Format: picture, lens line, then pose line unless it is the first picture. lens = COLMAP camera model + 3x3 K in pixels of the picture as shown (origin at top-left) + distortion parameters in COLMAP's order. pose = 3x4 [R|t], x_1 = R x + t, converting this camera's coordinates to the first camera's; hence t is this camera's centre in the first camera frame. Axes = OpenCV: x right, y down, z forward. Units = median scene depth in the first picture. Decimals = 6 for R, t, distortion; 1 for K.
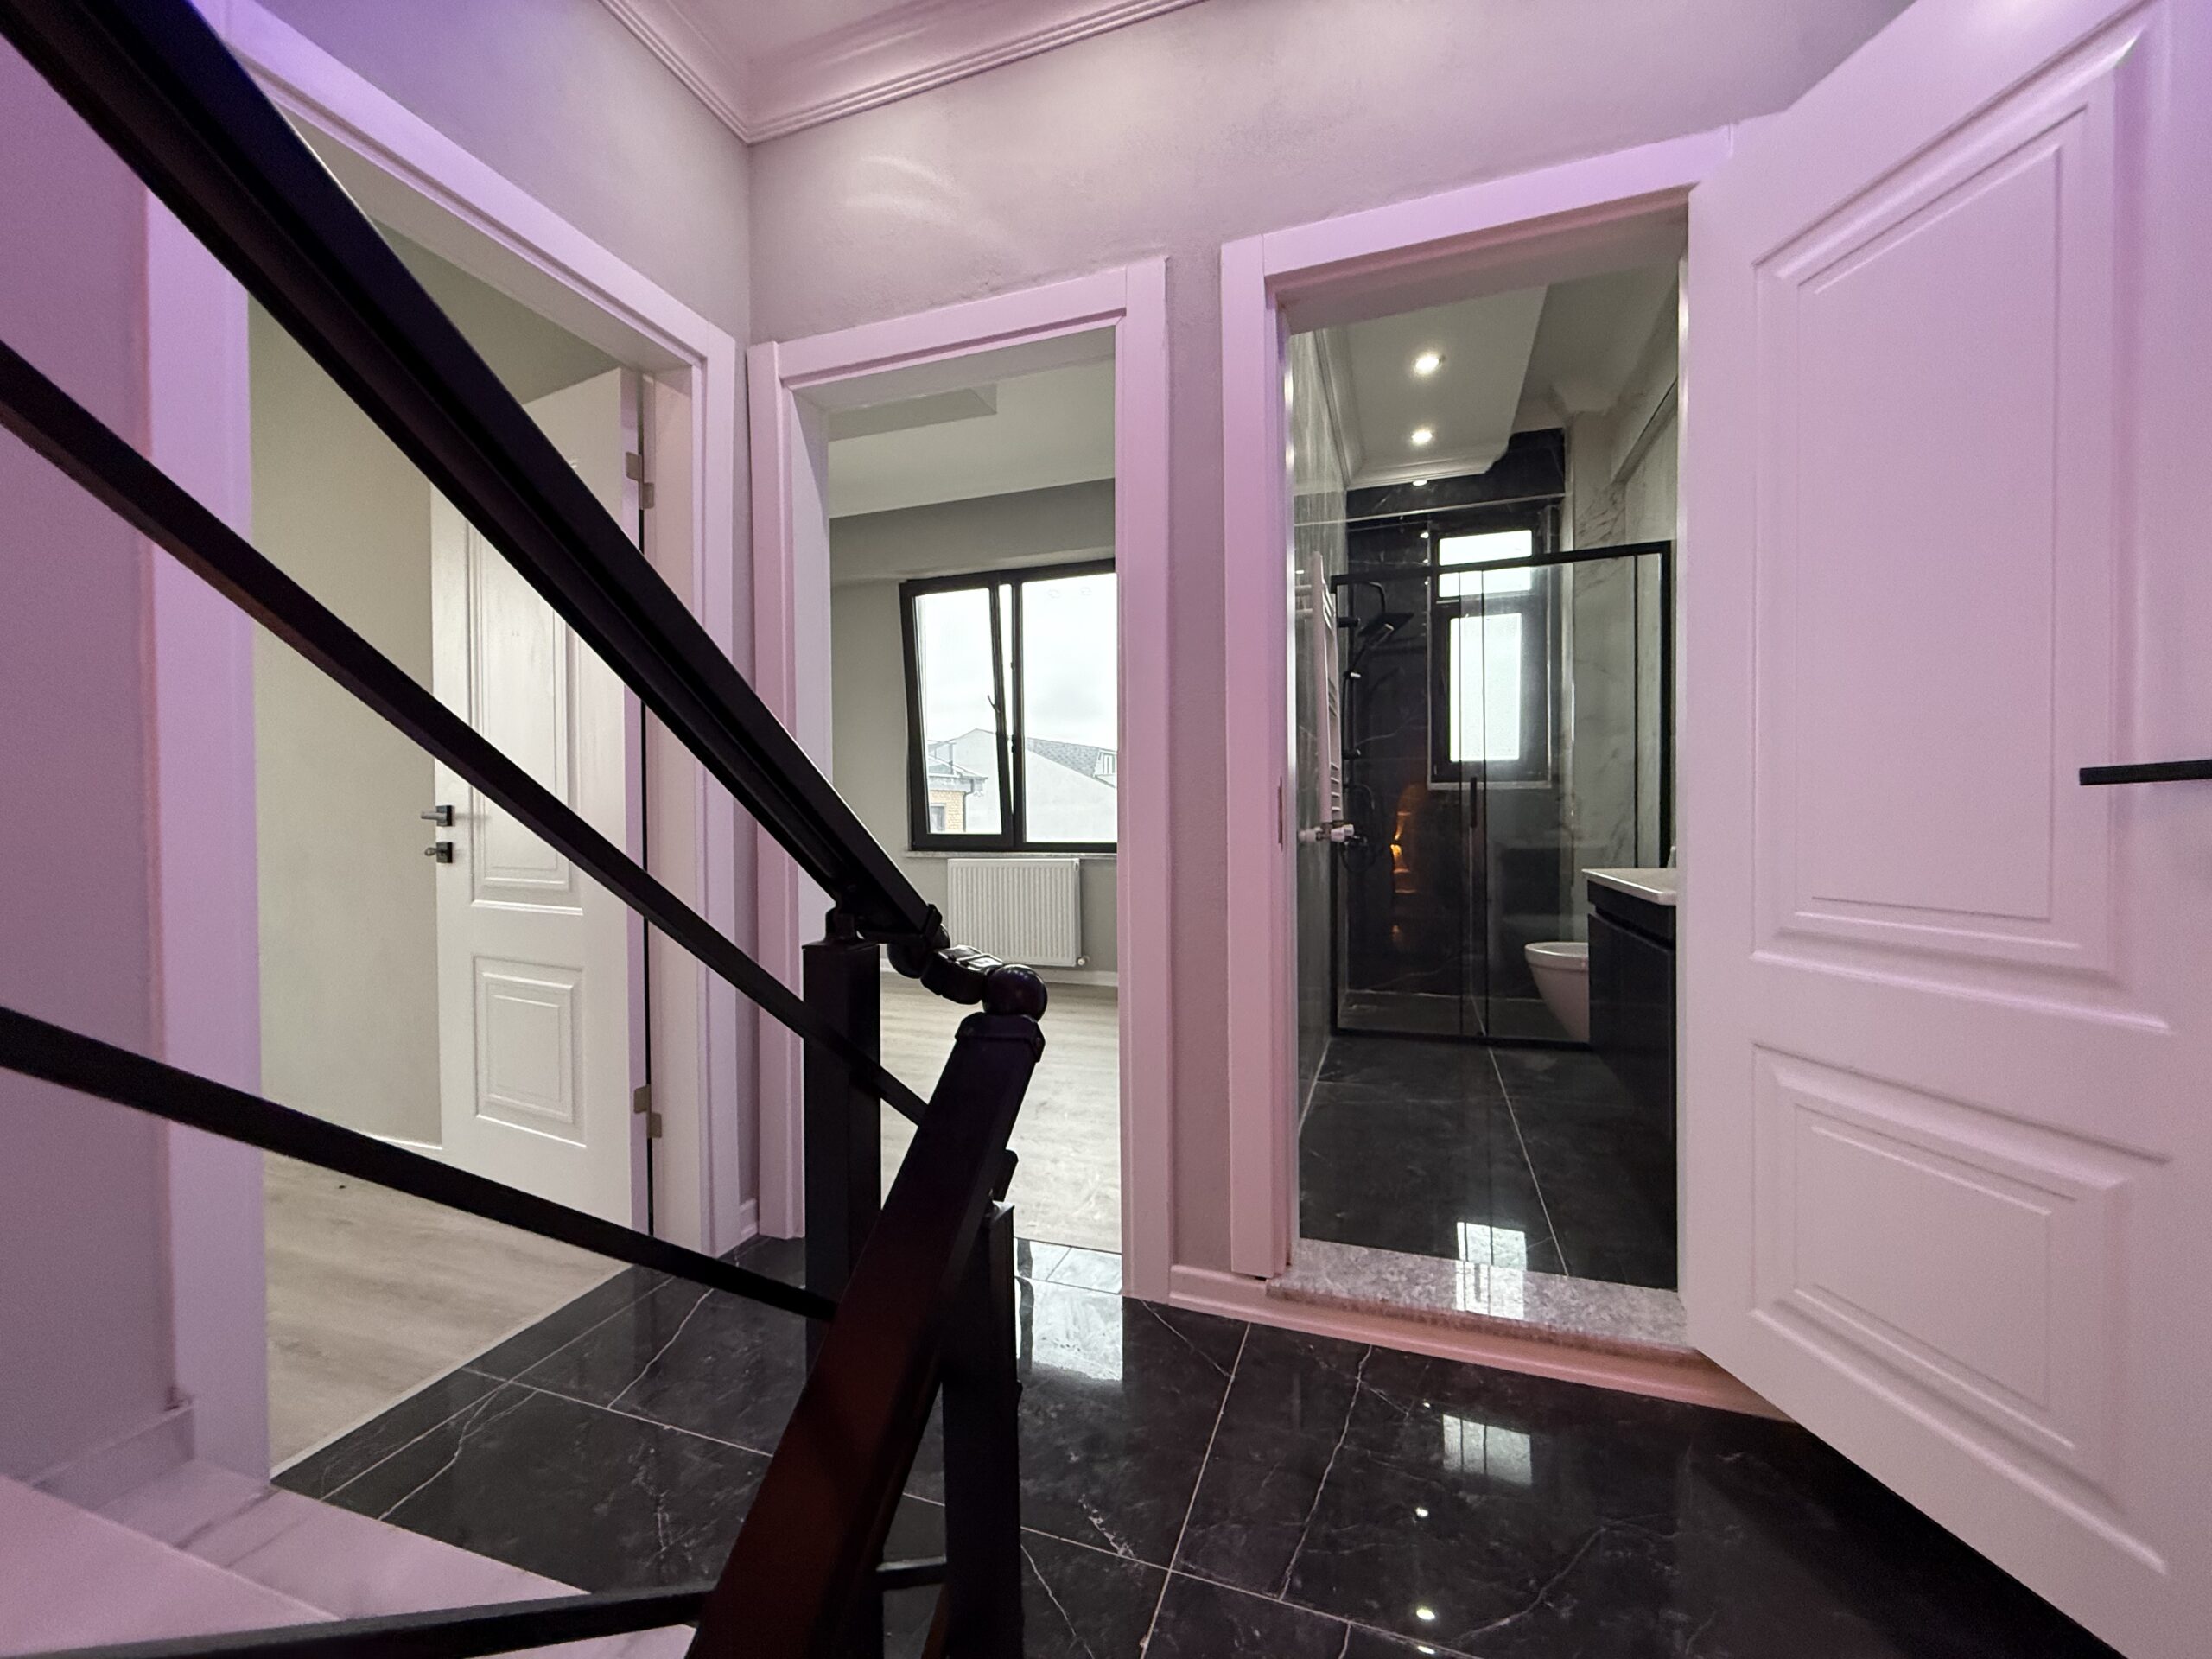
lens RADIAL K [[879.5, 0, 1099.0], [0, 879.5, 829.9], [0, 0, 1]] dist [0.000387, 0.000176]
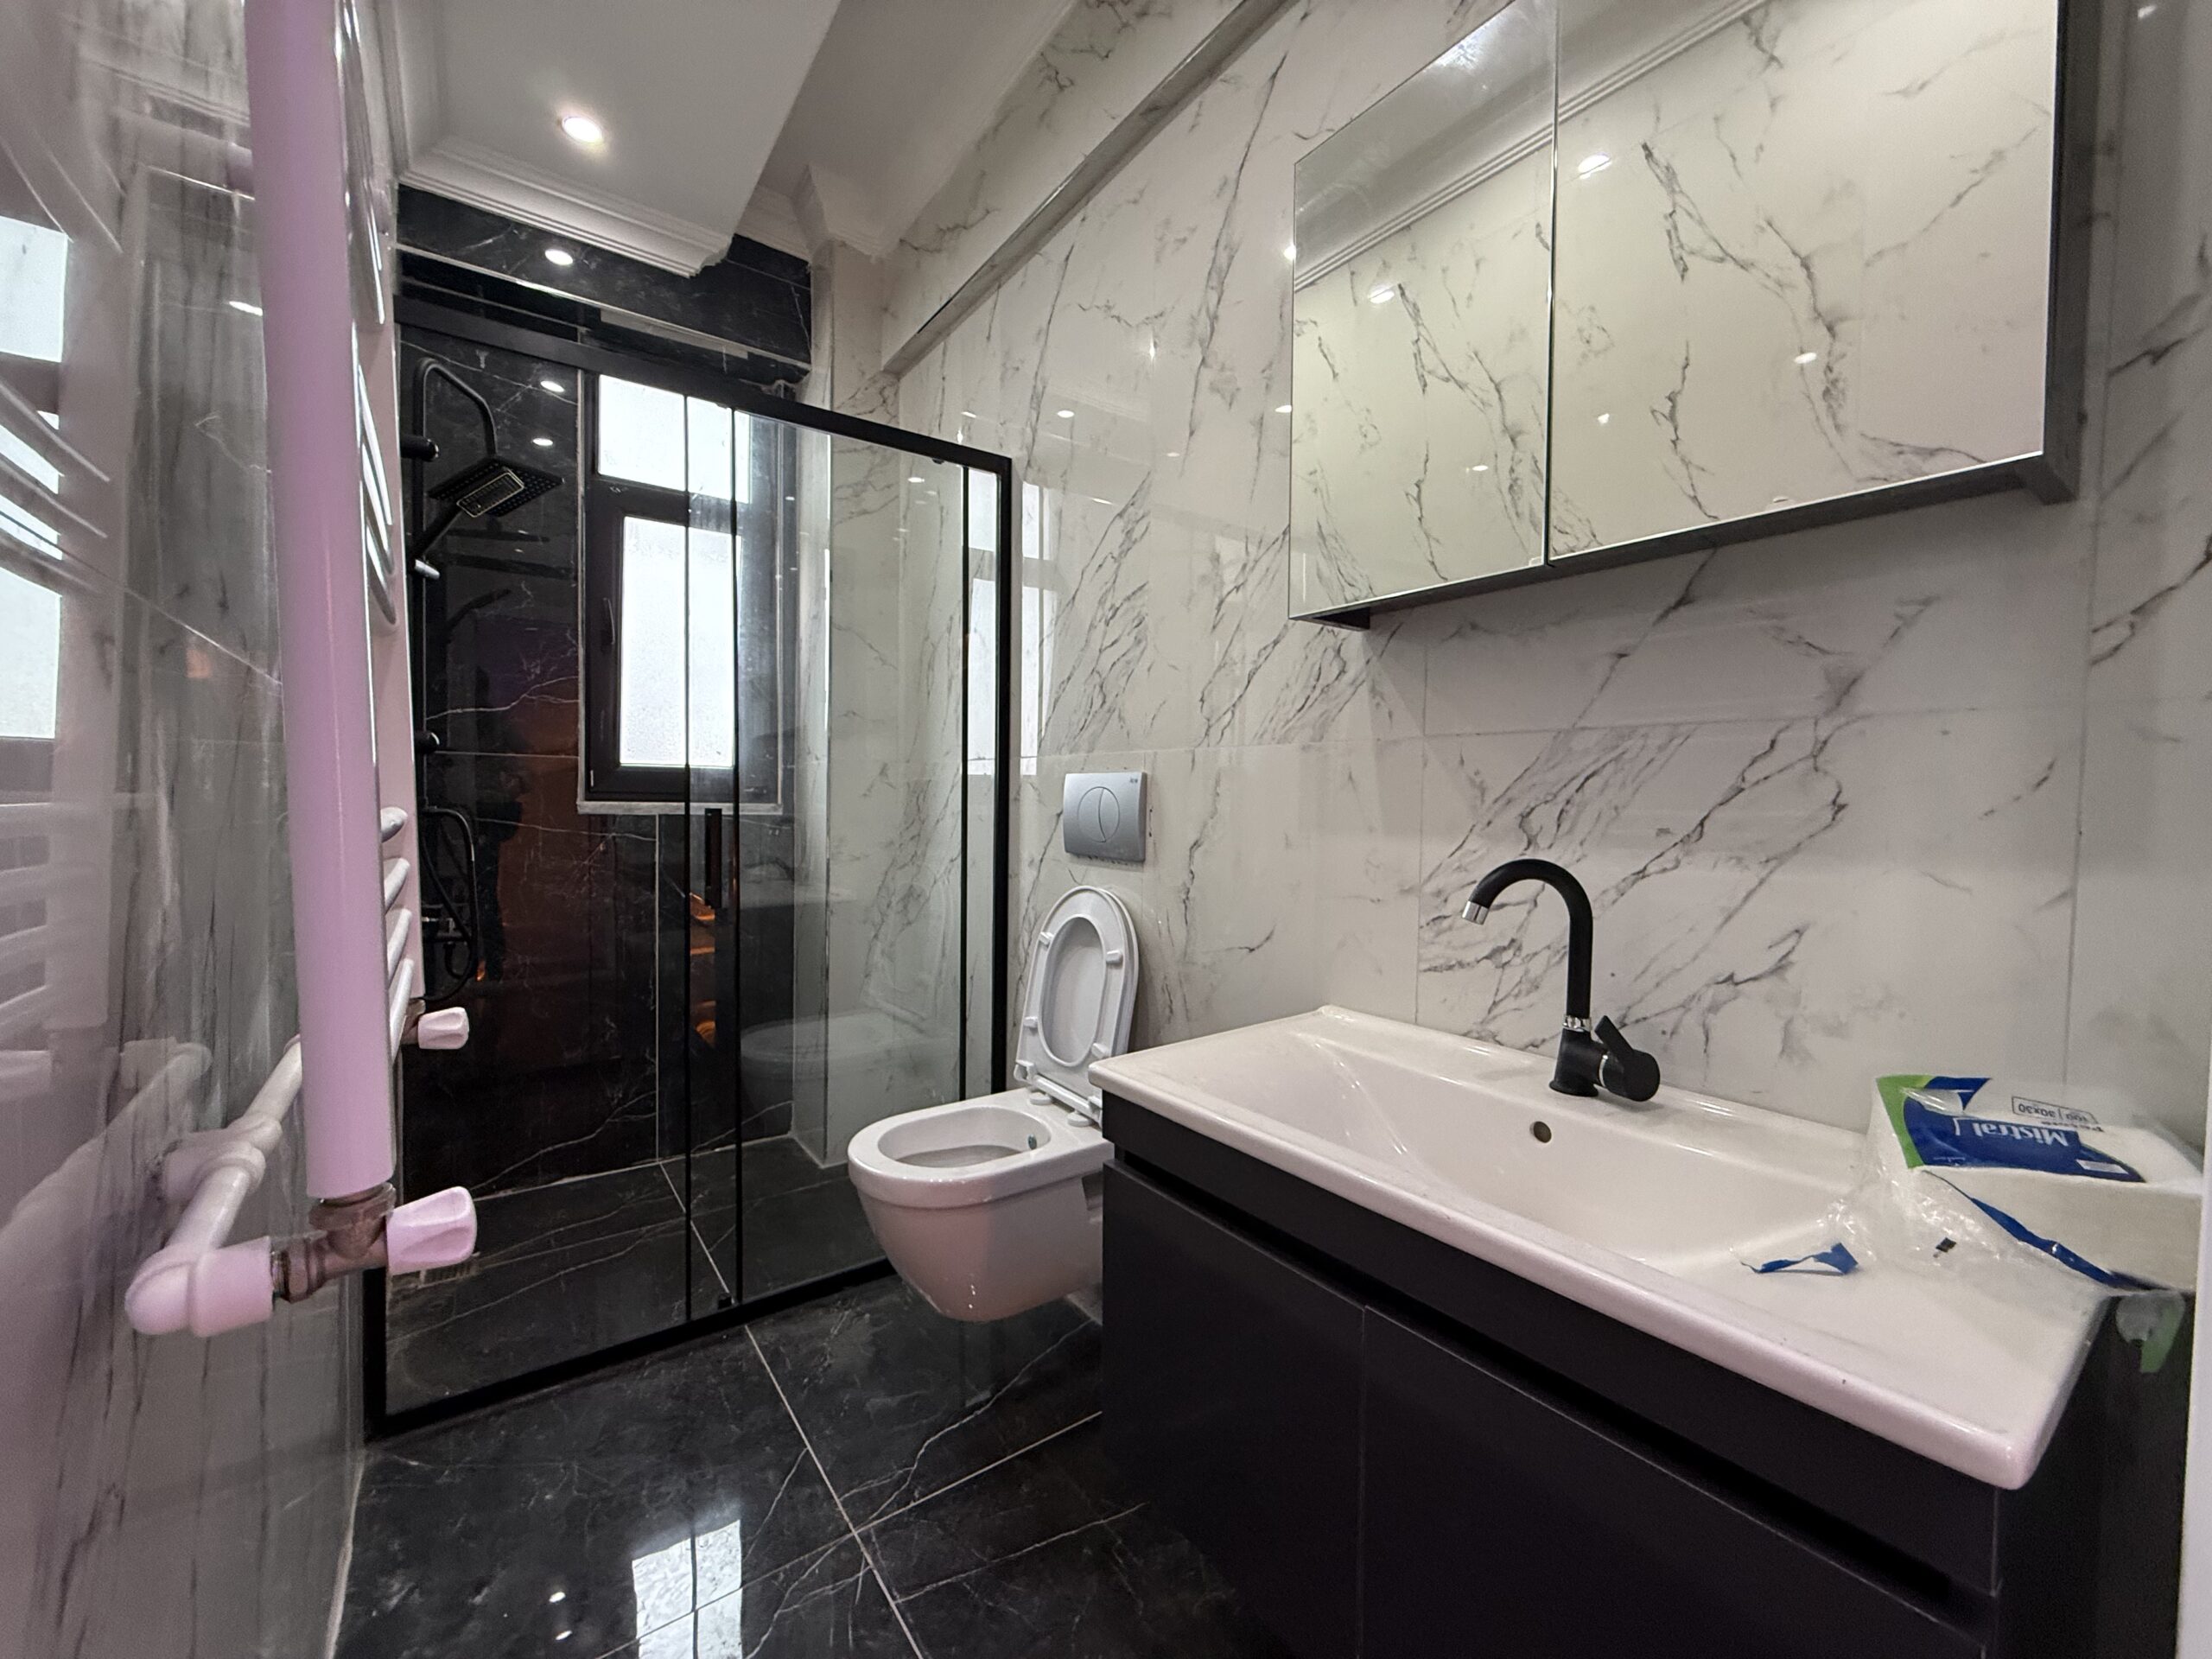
lens RADIAL K [[879.5, 0, 1099.0], [0, 879.5, 829.9], [0, 0, 1]] dist [0.000387, 0.000176]
pose [[0.570094, -0.002869, 0.821575, 0.110482], [-0.003618, 0.999975, 0.006002, -0.041398], [-0.821572, -0.006394, 0.570070, 0.434916]]
